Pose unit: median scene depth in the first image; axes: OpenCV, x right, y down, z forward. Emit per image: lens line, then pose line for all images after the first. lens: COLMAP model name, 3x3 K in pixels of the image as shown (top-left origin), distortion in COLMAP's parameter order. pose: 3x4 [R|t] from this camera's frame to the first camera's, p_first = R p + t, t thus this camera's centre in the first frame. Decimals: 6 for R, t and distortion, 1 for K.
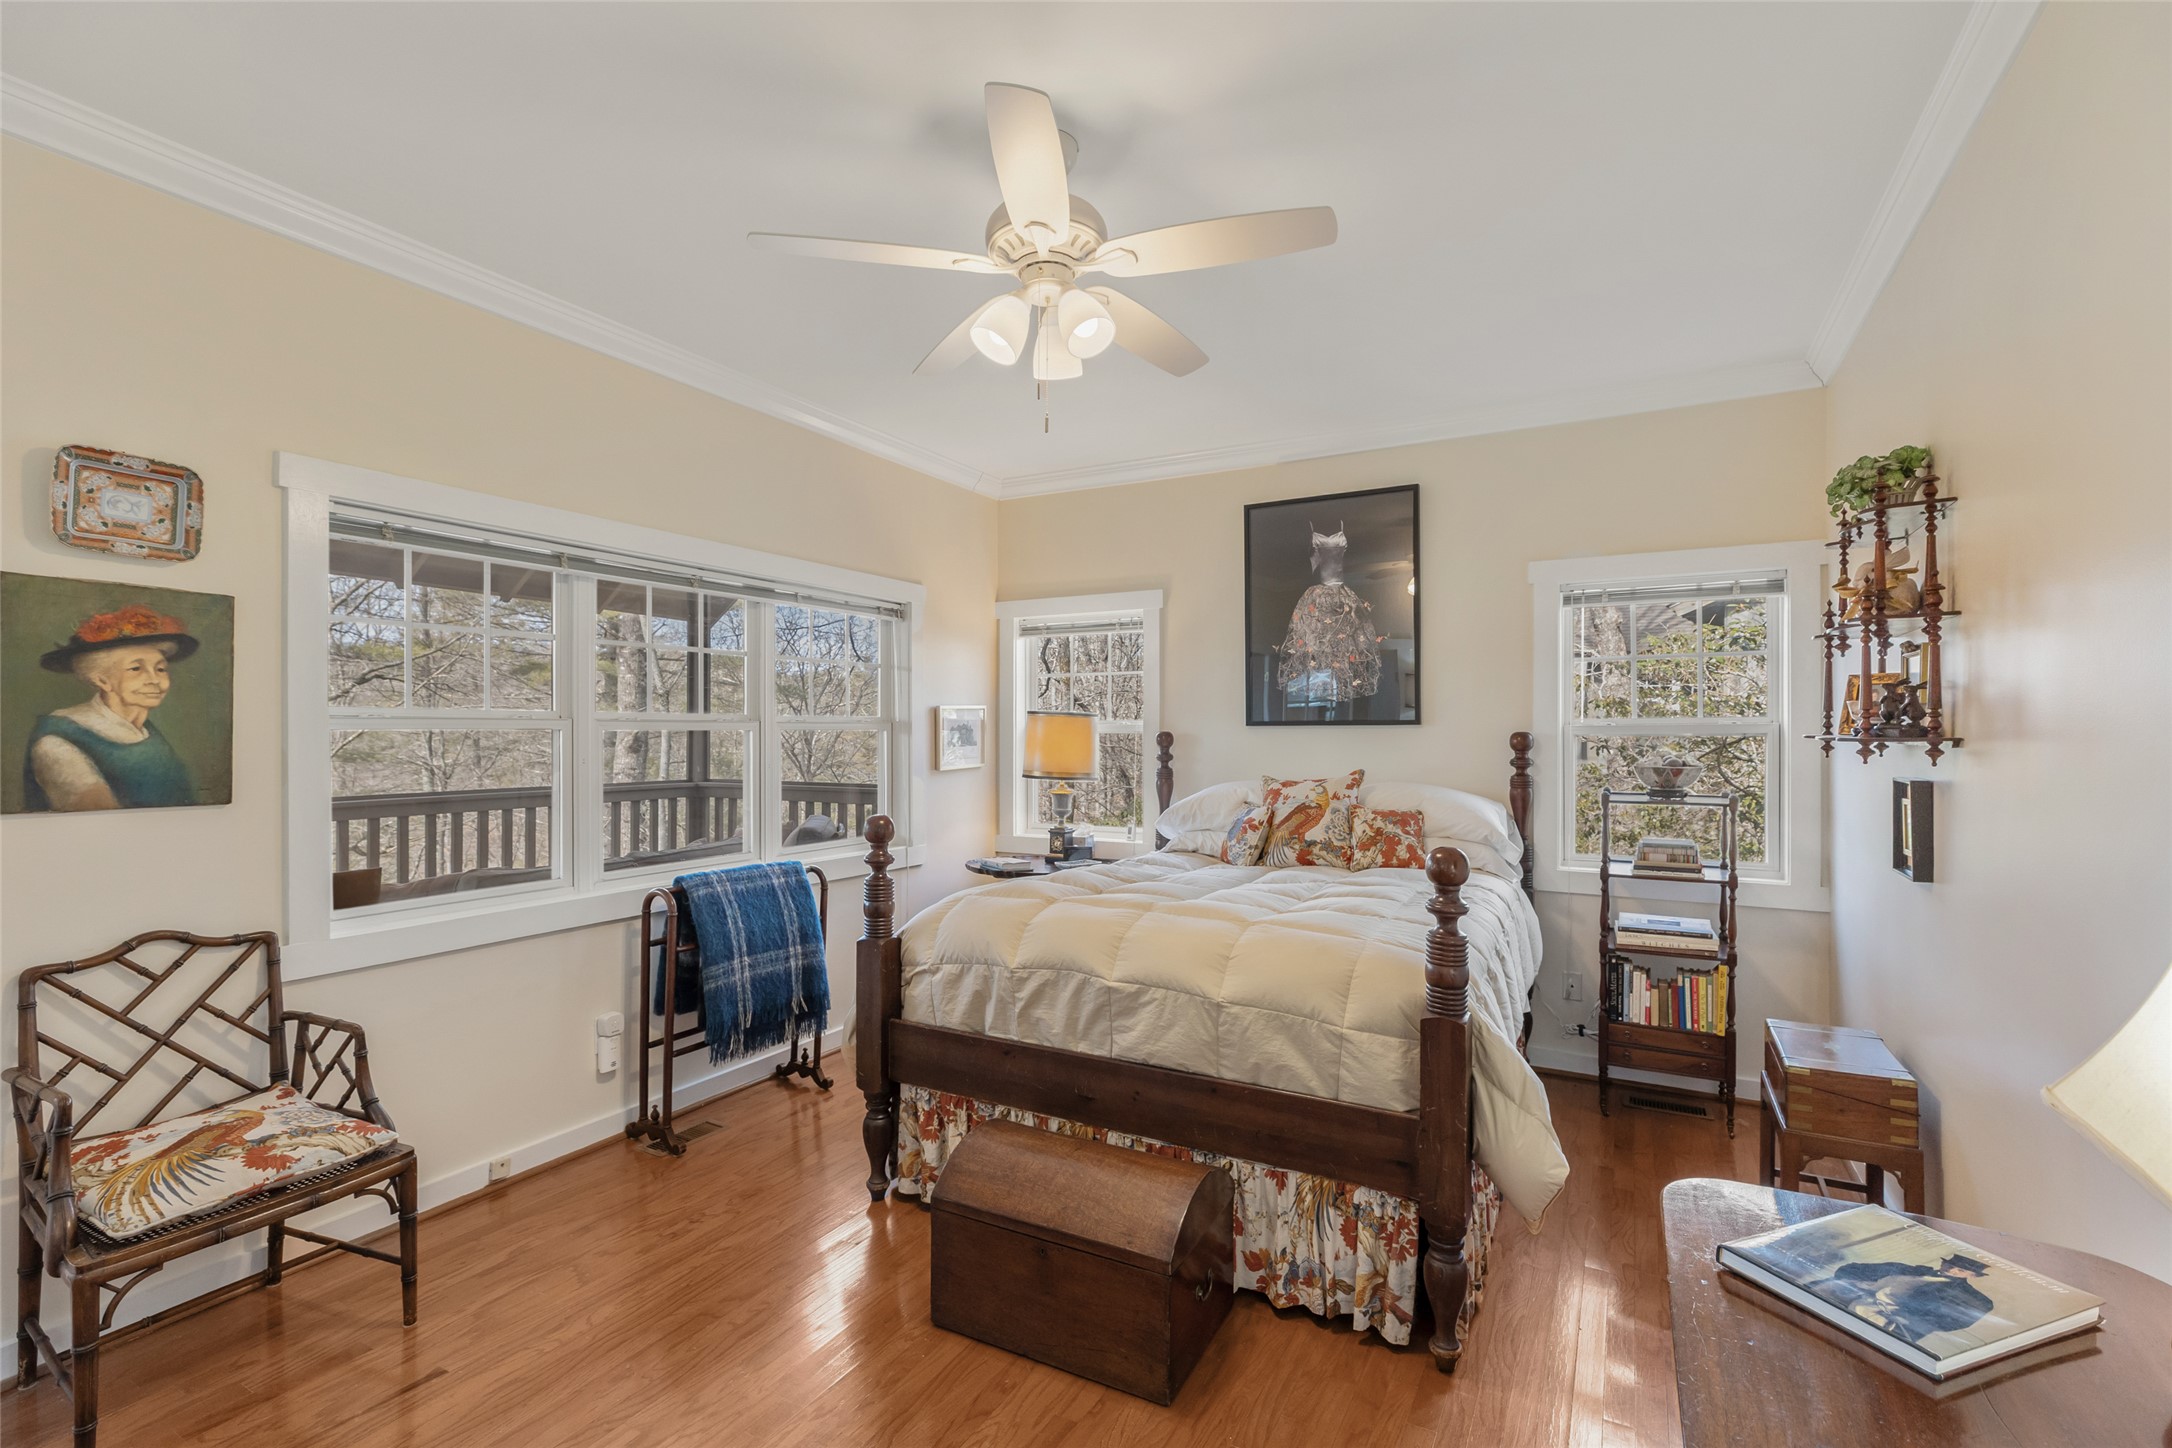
lens RADIAL K [[966.8, 0, 1098.1], [0, 966.8, 725.2], [0, 0, 1]] dist [0.002140, 0.000814]
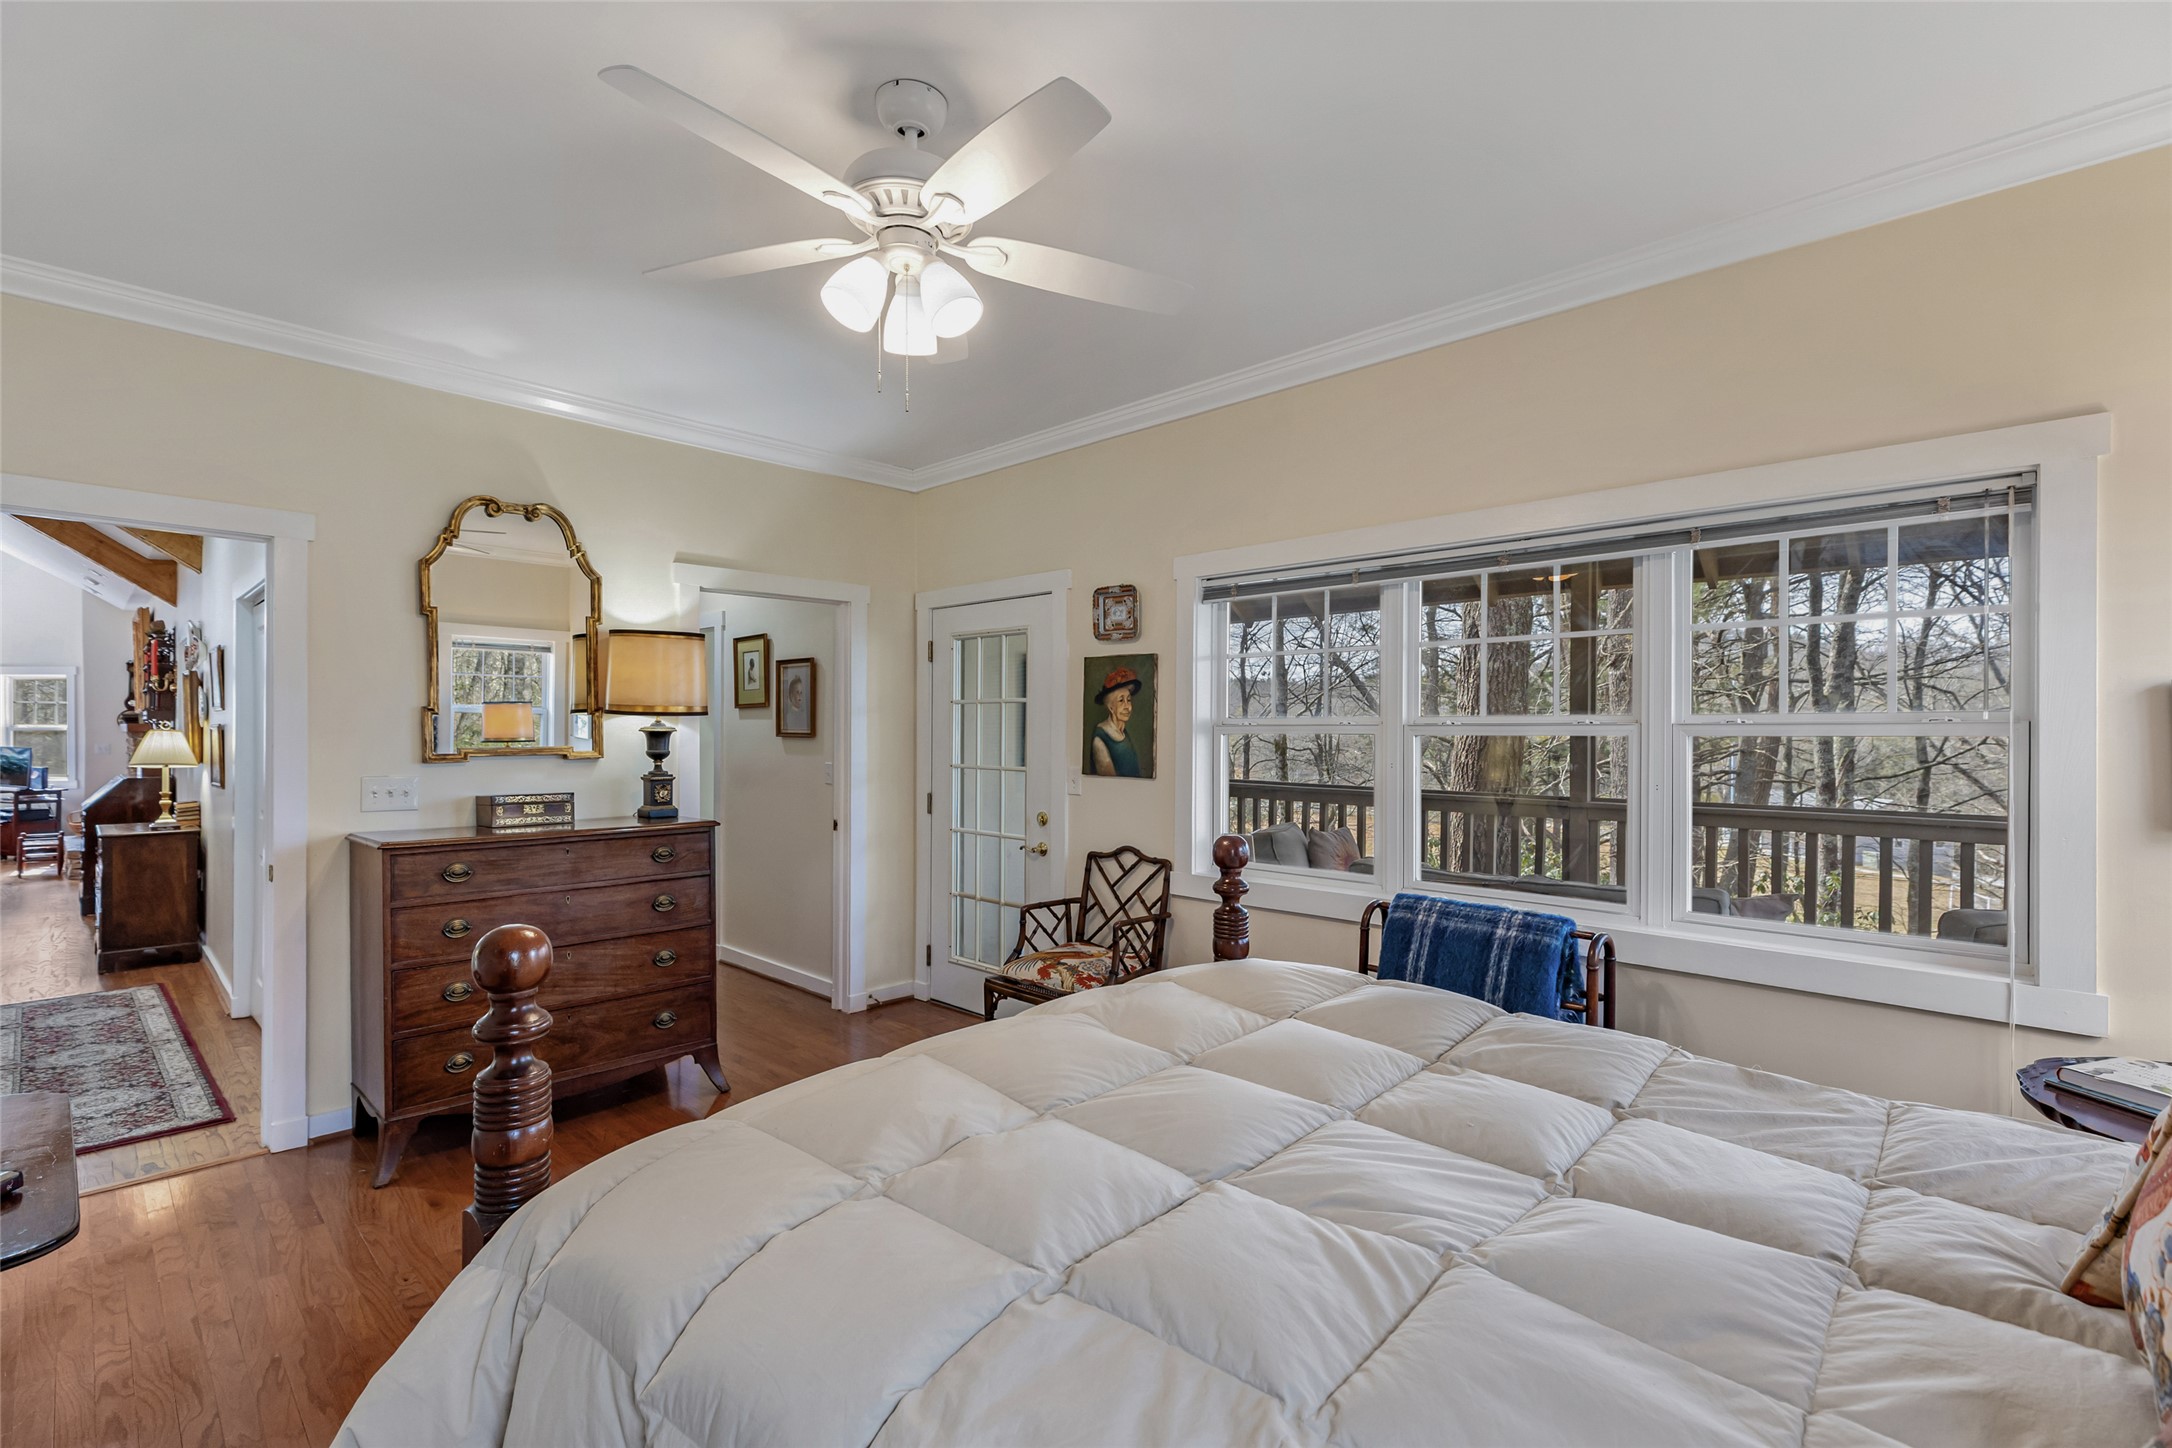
lens RADIAL K [[966.8, 0, 1098.1], [0, 966.8, 725.2], [0, 0, 1]] dist [0.002140, 0.000814]
pose [[-0.266497, -0.010282, -0.963781, 0.729687], [0.001690, 0.999937, -0.011135, 0.007983], [0.963834, -0.004596, -0.266462, 1.343966]]
